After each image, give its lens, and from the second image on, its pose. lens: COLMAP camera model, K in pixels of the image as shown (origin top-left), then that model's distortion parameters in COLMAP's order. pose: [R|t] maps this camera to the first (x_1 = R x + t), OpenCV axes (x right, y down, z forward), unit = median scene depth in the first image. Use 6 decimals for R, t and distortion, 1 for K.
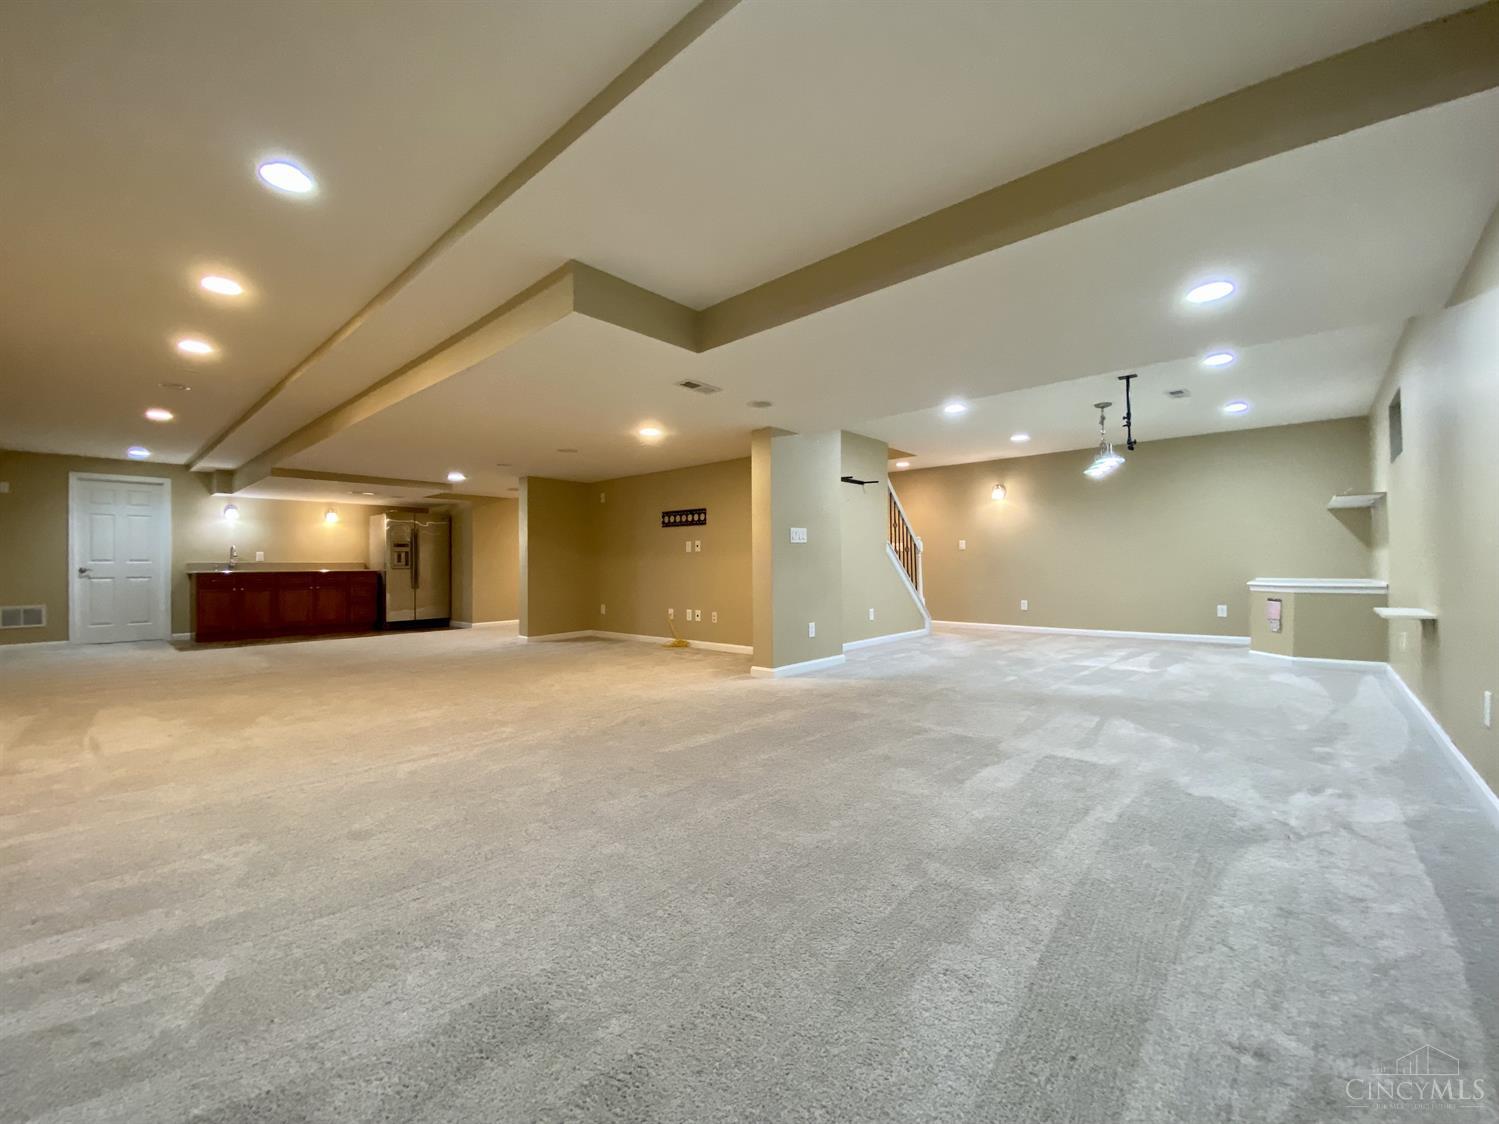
lens RADIAL K [[610.3, 0, 739.5], [0, 610.3, 559.2], [0, 0, 1]] dist [0.007374, -0.009382]
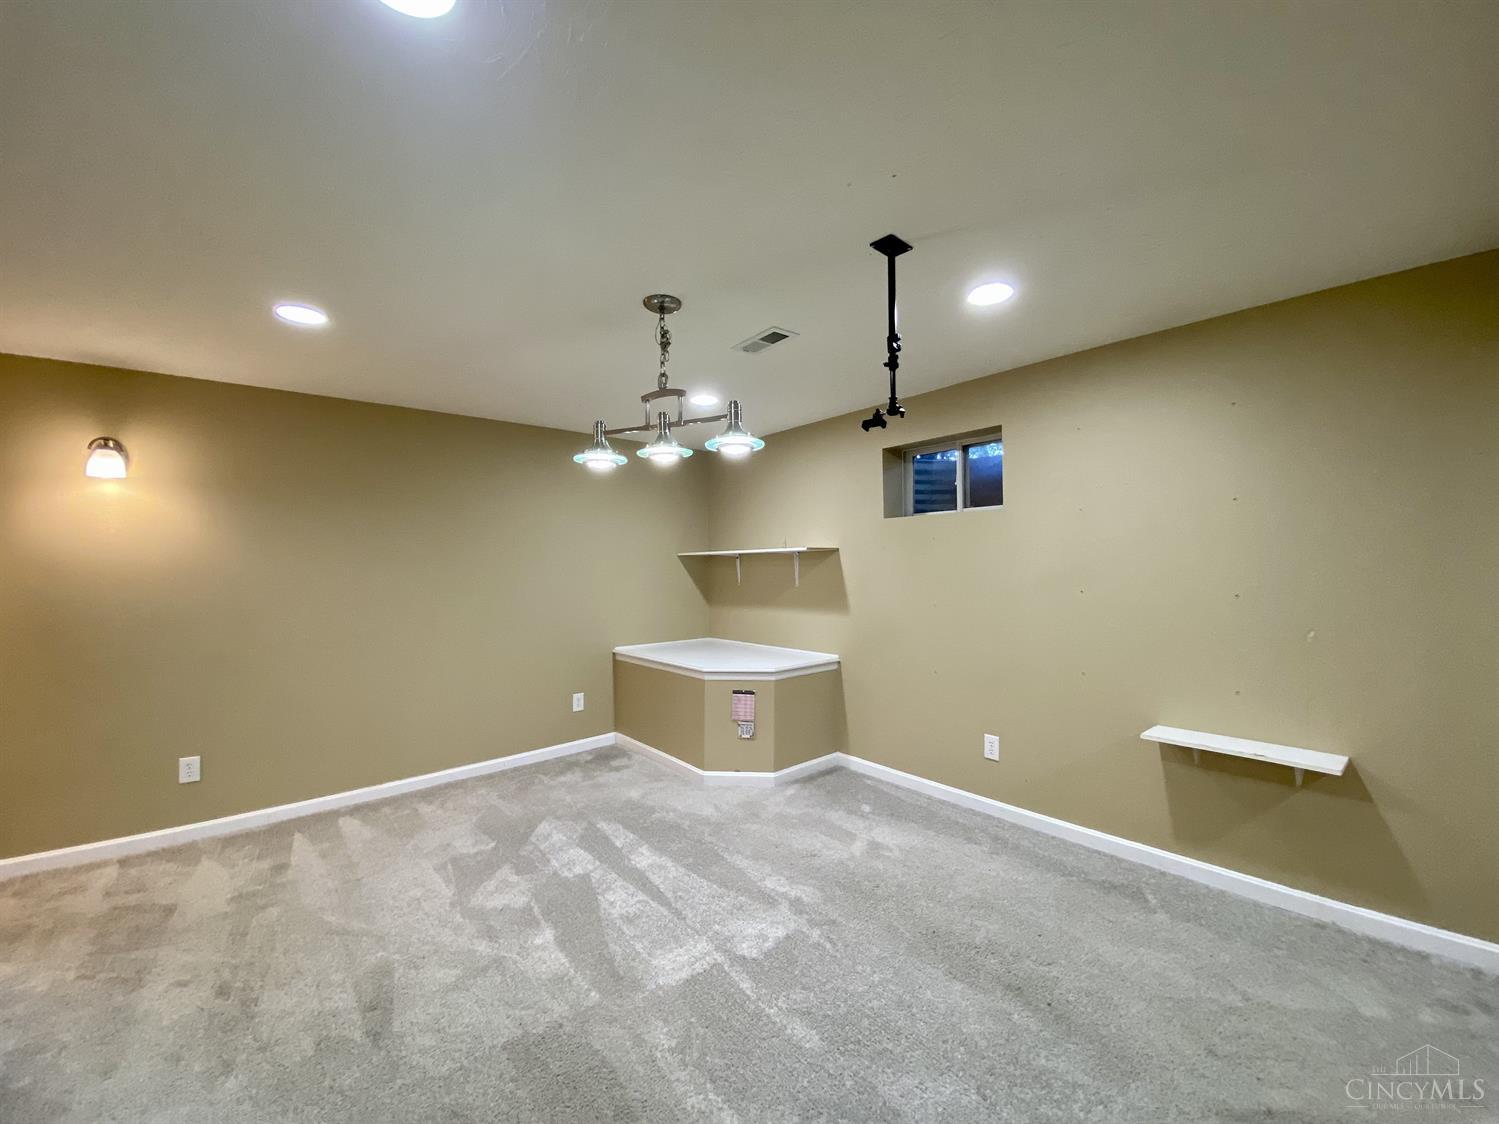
lens RADIAL K [[610.3, 0, 752.4], [0, 610.3, 564.0], [0, 0, 1]] dist [0.007374, -0.009382]
pose [[0.122681, 0.010556, 0.992390, 0.138443], [-0.001757, 0.999944, -0.010419, -0.051870], [-0.992445, -0.000466, 0.122692, 0.655057]]
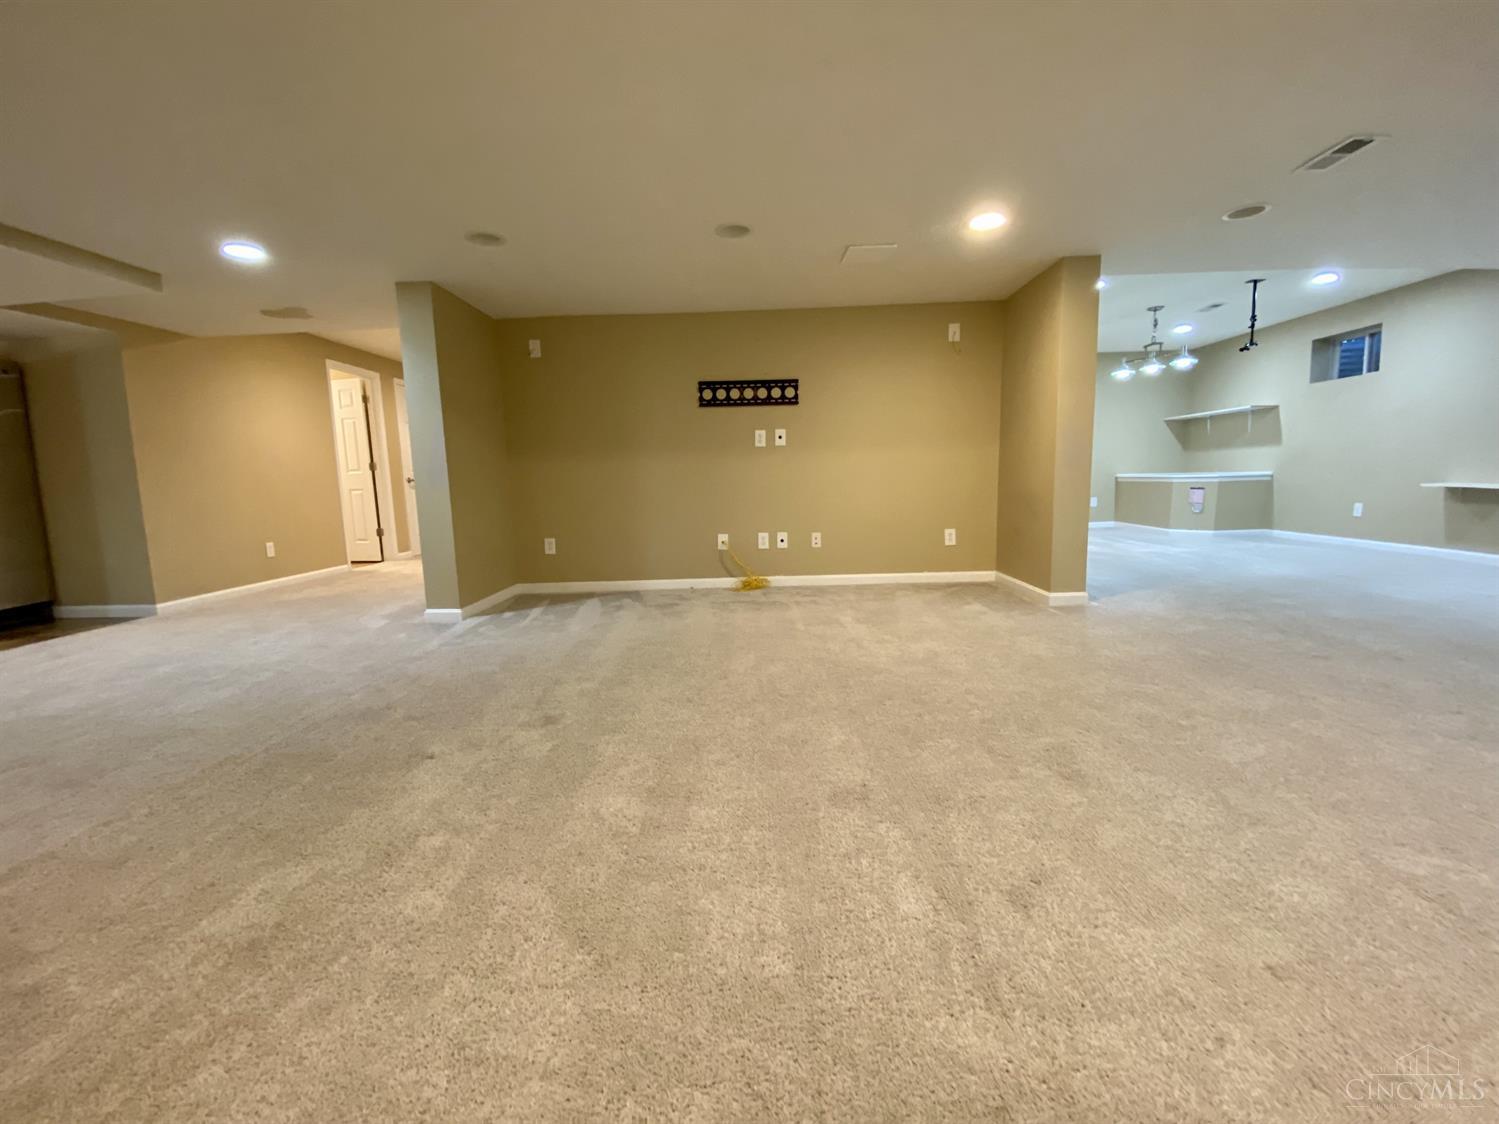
lens RADIAL K [[610.3, 0, 751.7], [0, 610.3, 562.0], [0, 0, 1]] dist [0.007374, -0.009382]
pose [[0.756196, -0.103284, 0.646142, -0.490945], [0.015034, 0.989946, 0.140645, 0.017768], [-0.654172, -0.096641, 0.750146, 0.458600]]
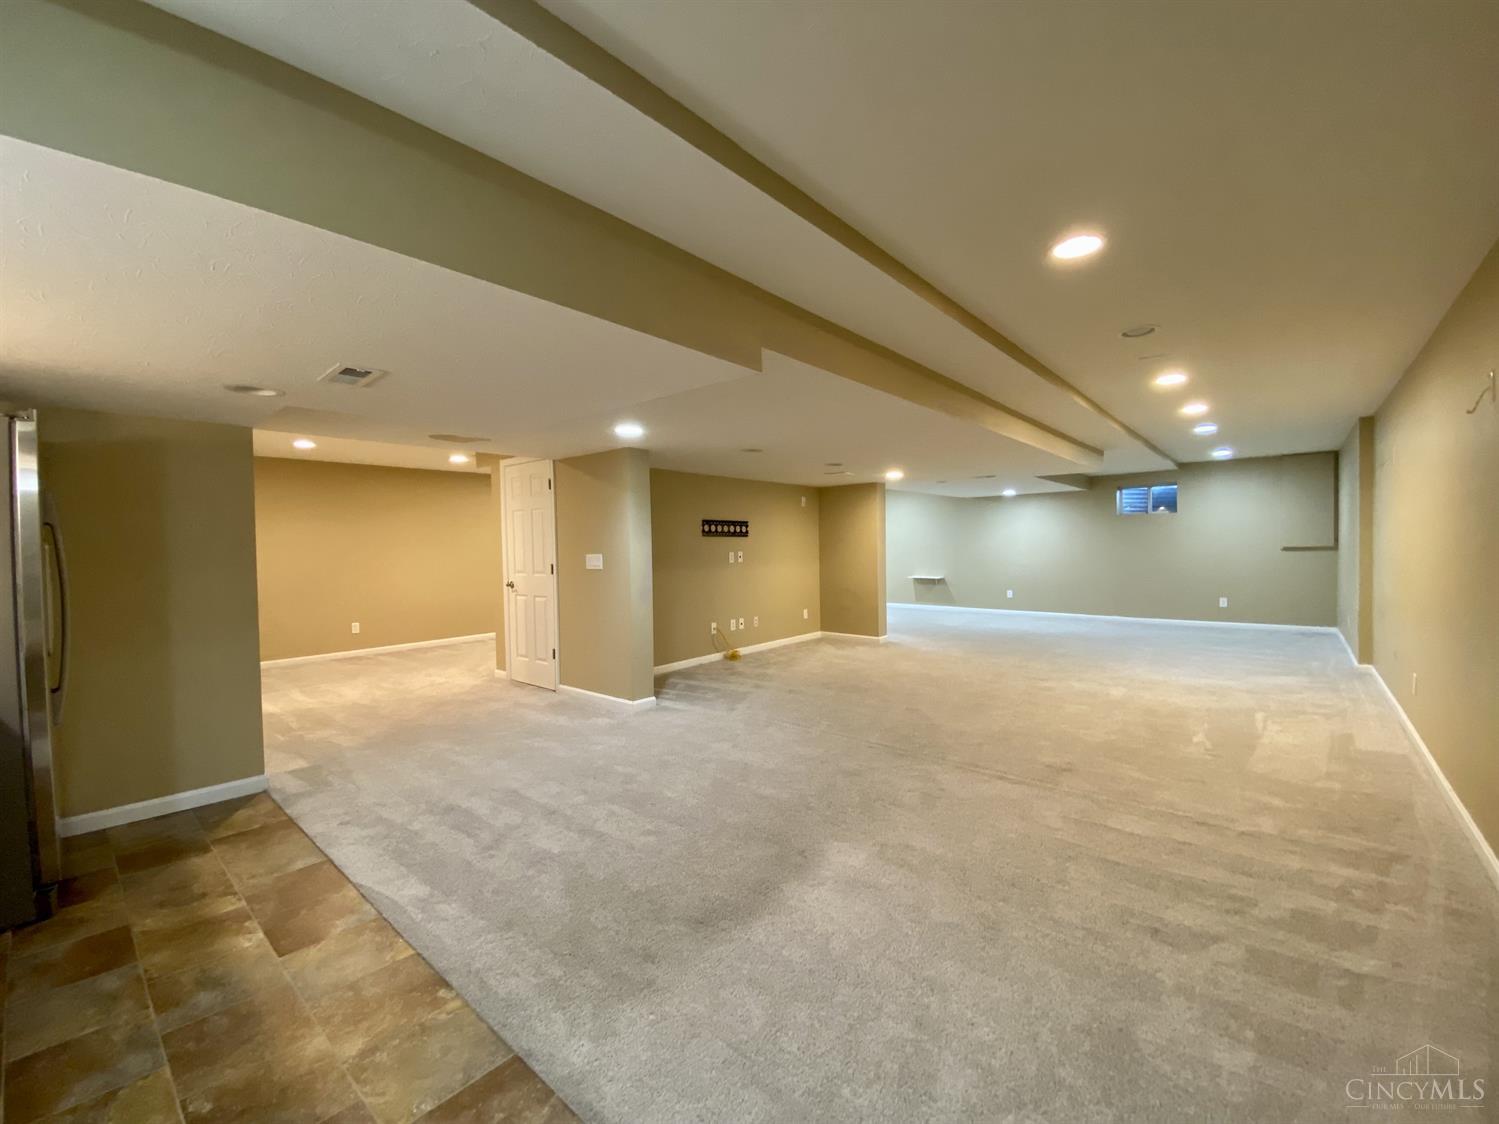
lens RADIAL K [[610.3, 0, 755.1], [0, 610.3, 561.3], [0, 0, 1]] dist [0.007374, -0.009382]
pose [[-0.036922, -0.015496, 0.999198, -1.004129], [0.008084, 0.999842, 0.015805, -0.027501], [-0.999285, 0.008661, -0.036791, 0.921002]]
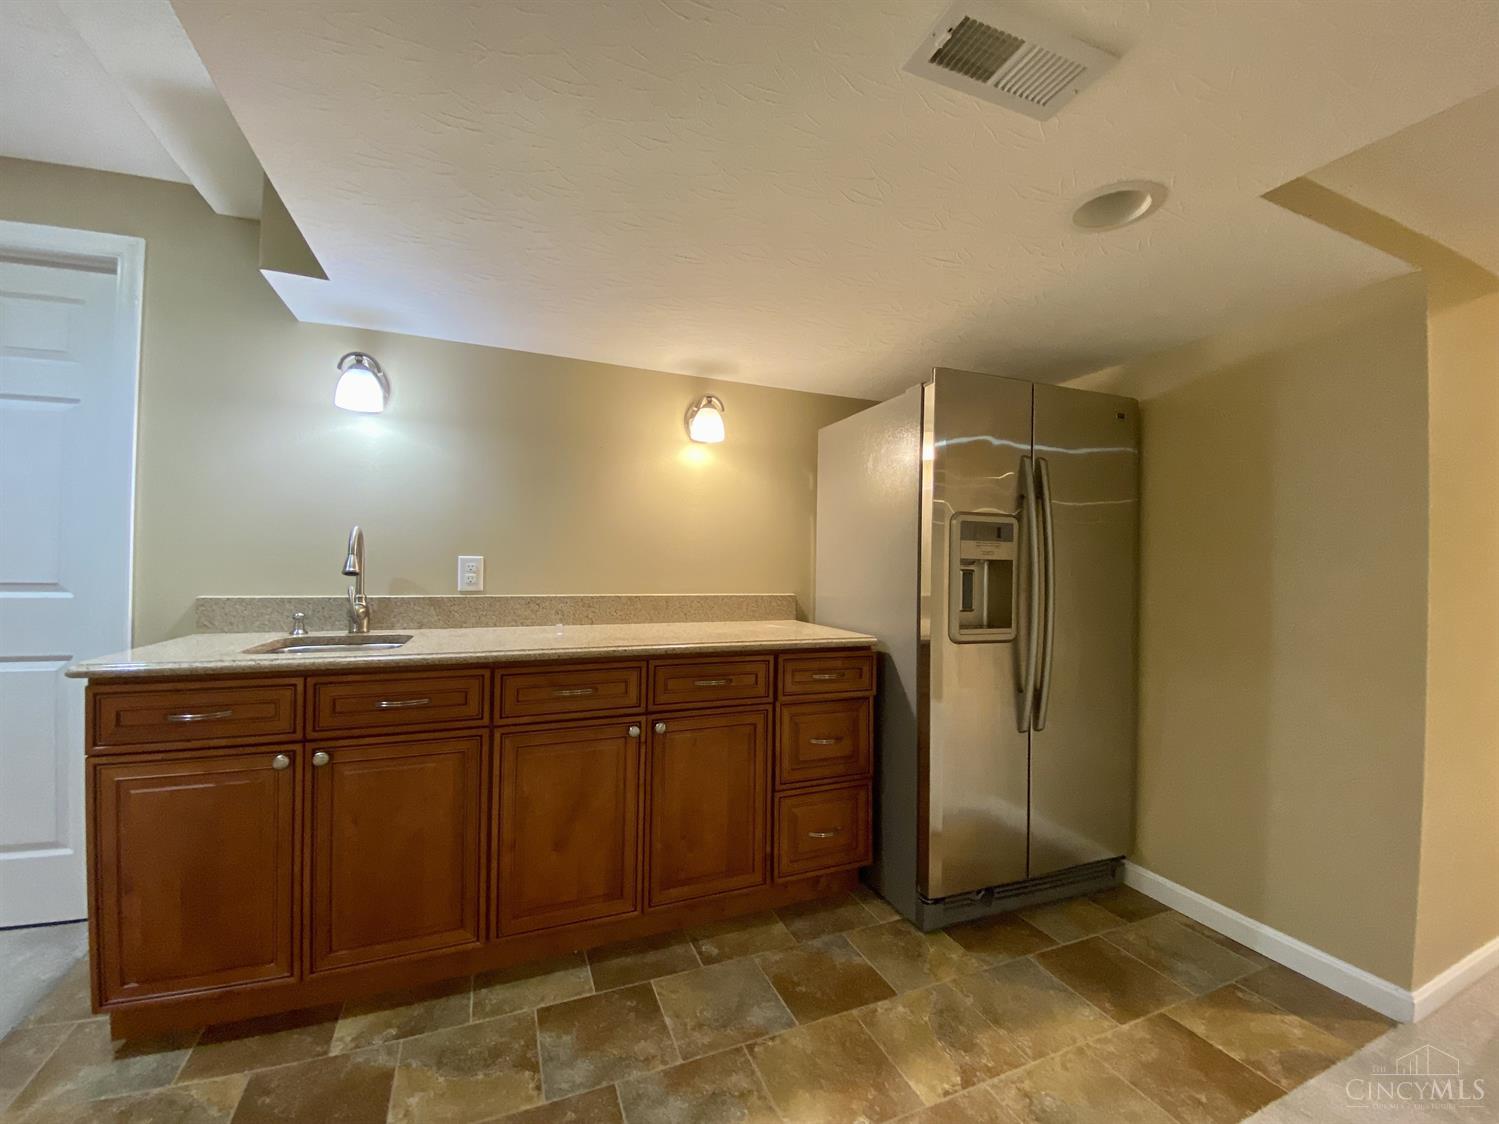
lens RADIAL K [[610.3, 0, 749.3], [0, 610.3, 568.2], [0, 0, 1]] dist [0.007374, -0.009382]
pose [[0.905039, 0.020671, -0.424825, -0.681944], [-0.019126, 0.999786, 0.007902, -0.012596], [0.424897, 0.000973, 0.905241, 0.977419]]
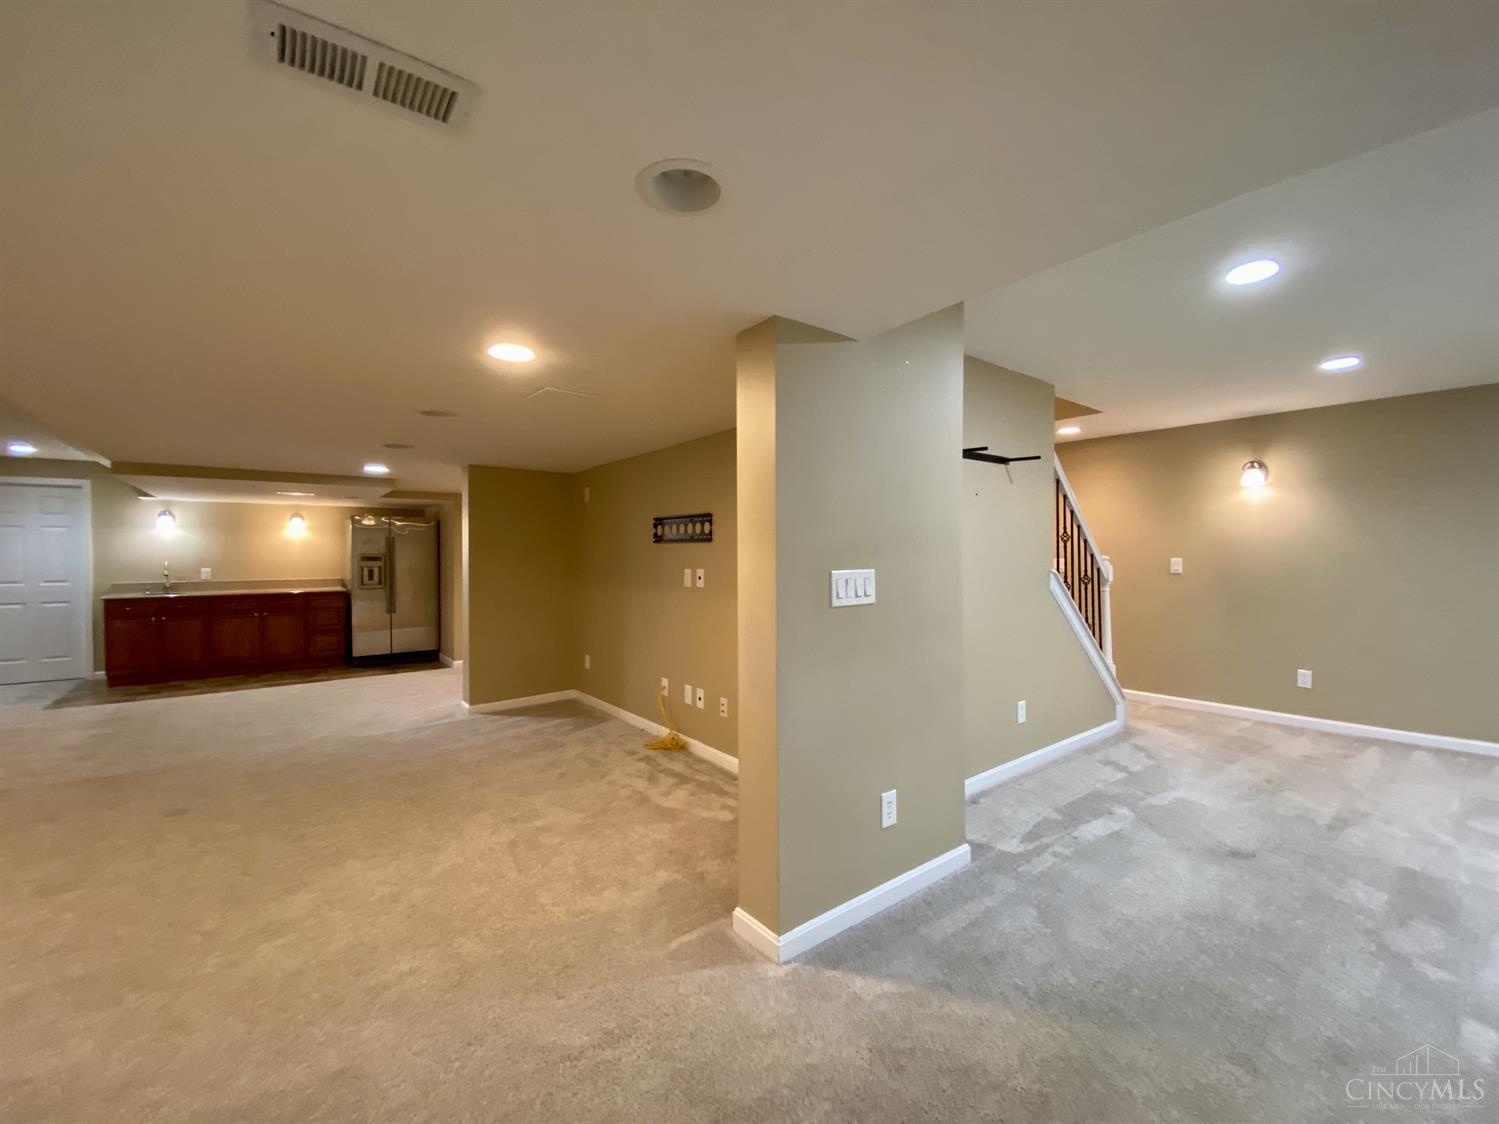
lens RADIAL K [[610.3, 0, 738.9], [0, 610.3, 558.8], [0, 0, 1]] dist [0.007374, -0.009382]
pose [[0.983177, 0.003552, -0.182621, 0.065772], [-0.000822, 0.999887, 0.015023, -0.044080], [0.182654, -0.014620, 0.983069, 0.400756]]
